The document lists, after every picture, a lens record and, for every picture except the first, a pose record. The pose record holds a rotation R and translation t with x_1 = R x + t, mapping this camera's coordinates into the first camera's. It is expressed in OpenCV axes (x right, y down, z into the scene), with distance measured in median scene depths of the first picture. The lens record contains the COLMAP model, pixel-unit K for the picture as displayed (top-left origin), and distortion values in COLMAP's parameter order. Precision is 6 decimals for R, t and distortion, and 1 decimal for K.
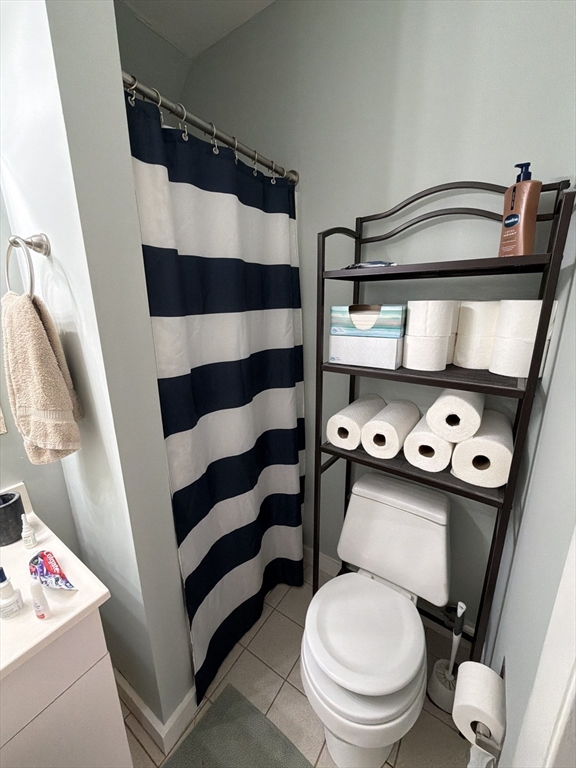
lens RADIAL K [[304.0, 0, 287.7], [0, 304.0, 381.4], [0, 0, 1]] dist [-0.000821, -0.000326]
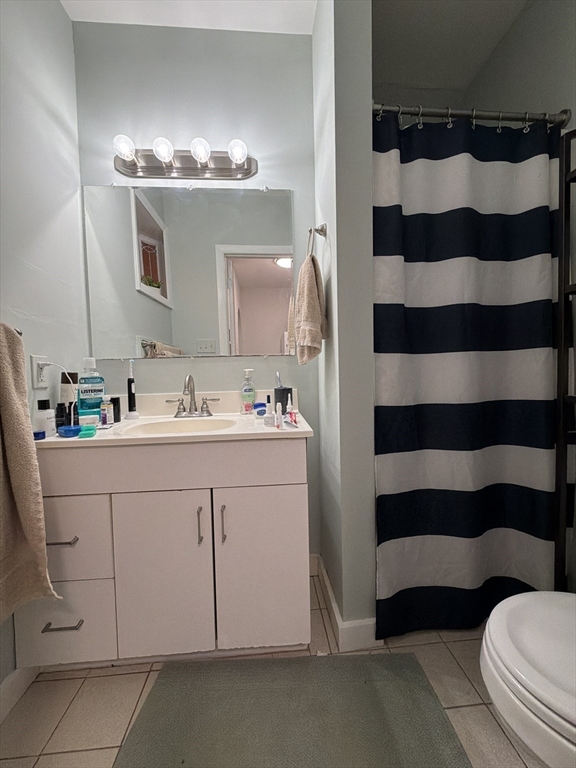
lens RADIAL K [[304.0, 0, 285.8], [0, 304.0, 381.6], [0, 0, 1]] dist [-0.000821, -0.000326]
pose [[0.618896, 0.028071, -0.784971, 0.319826], [-0.181261, 0.977492, -0.107956, 0.456389], [0.764273, 0.209098, 0.610054, -0.015269]]
